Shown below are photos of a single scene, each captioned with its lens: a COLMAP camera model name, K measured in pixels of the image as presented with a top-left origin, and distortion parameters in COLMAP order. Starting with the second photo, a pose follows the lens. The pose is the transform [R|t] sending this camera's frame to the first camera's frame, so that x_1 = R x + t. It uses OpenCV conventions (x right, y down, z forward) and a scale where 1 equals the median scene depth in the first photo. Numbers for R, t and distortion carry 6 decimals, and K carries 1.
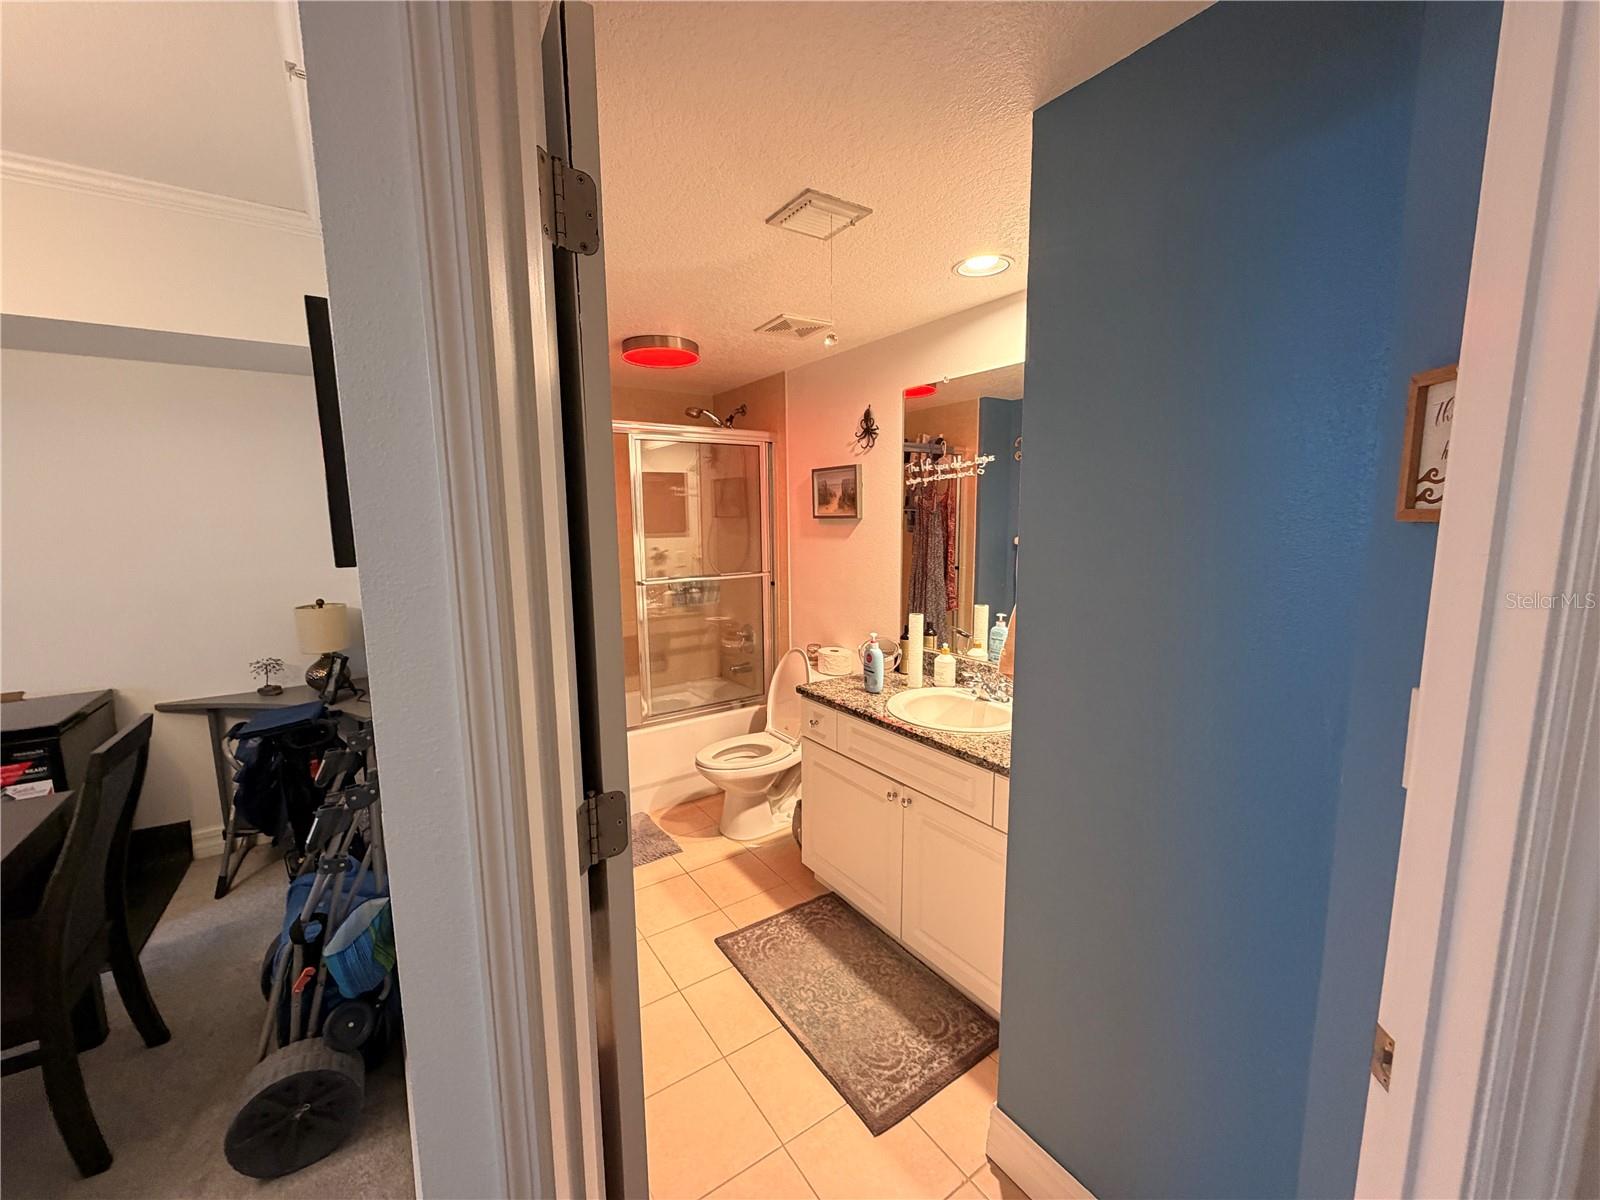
lens RADIAL K [[638.7, 0, 796.6], [0, 638.7, 601.7], [0, 0, 1]] dist [-0.000551, 0.000396]
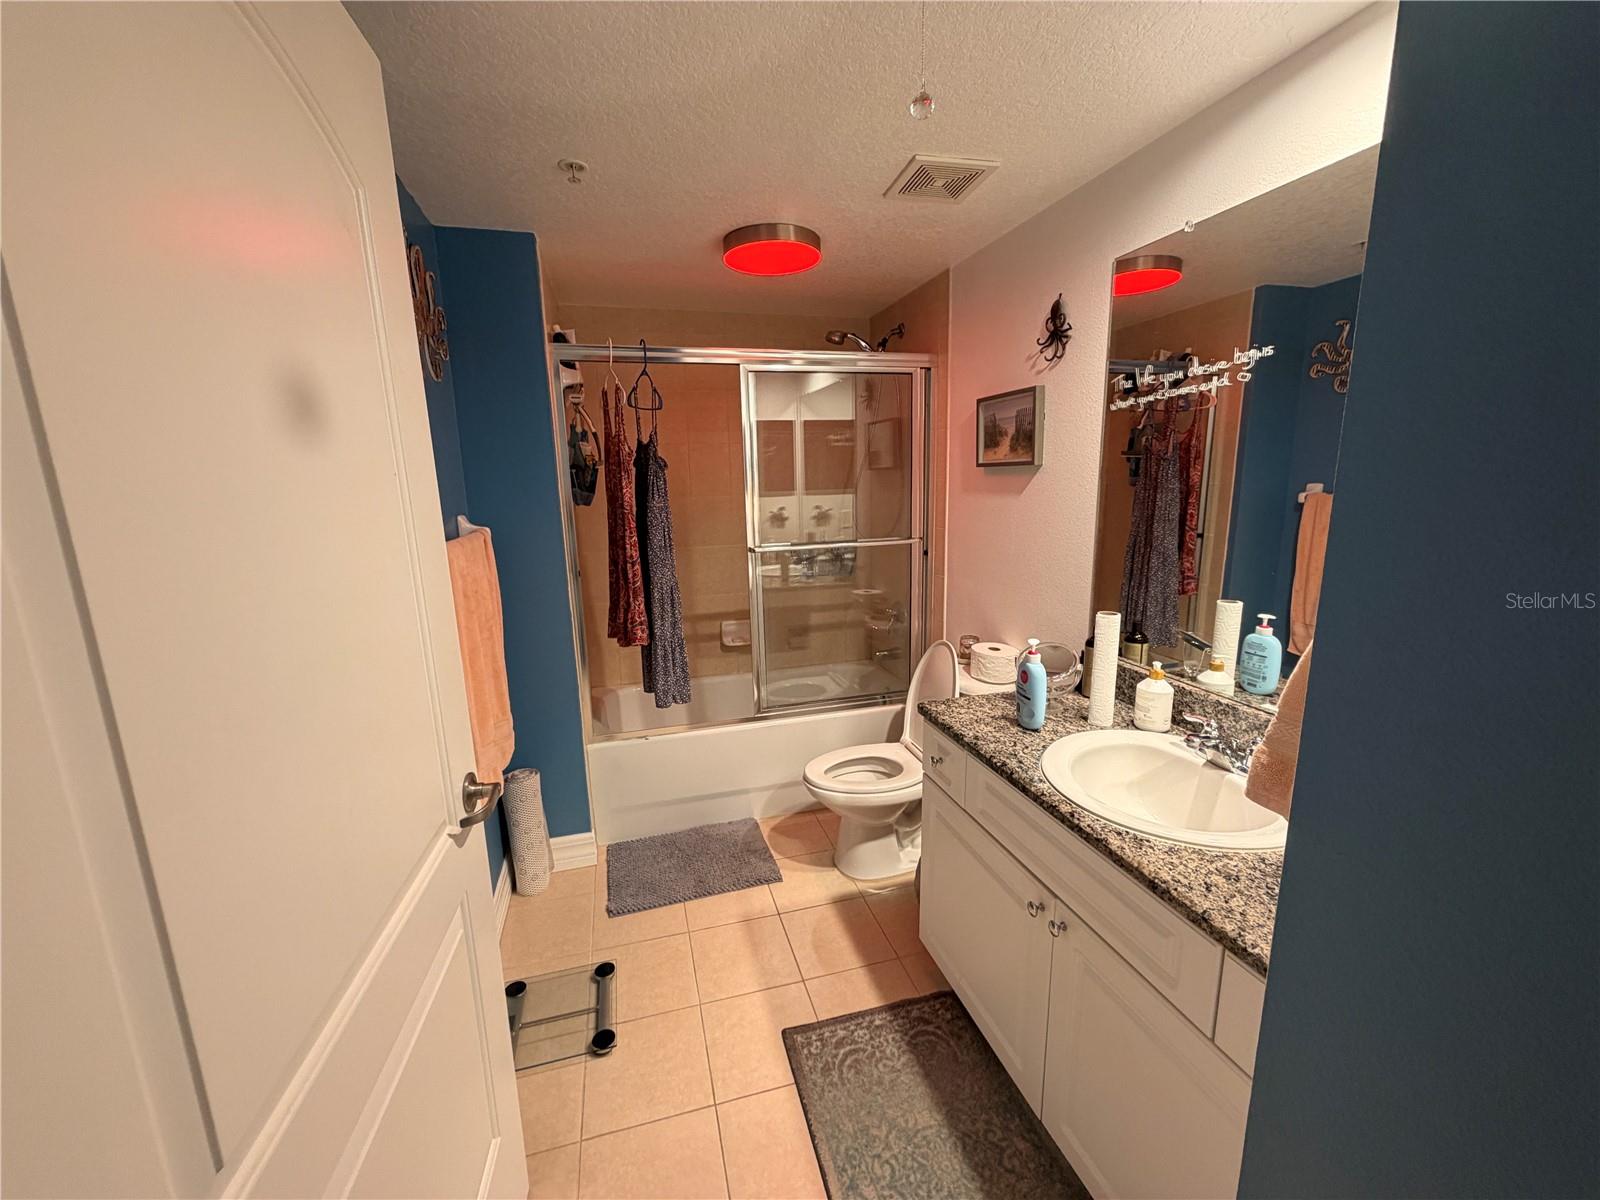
lens RADIAL K [[638.7, 0, 796.6], [0, 638.7, 601.7], [0, 0, 1]] dist [-0.000551, 0.000396]
pose [[0.946697, 0.050875, -0.318082, 0.080141], [-0.030144, 0.997108, 0.069765, -0.022989], [0.320711, -0.056458, 0.945493, 0.252267]]
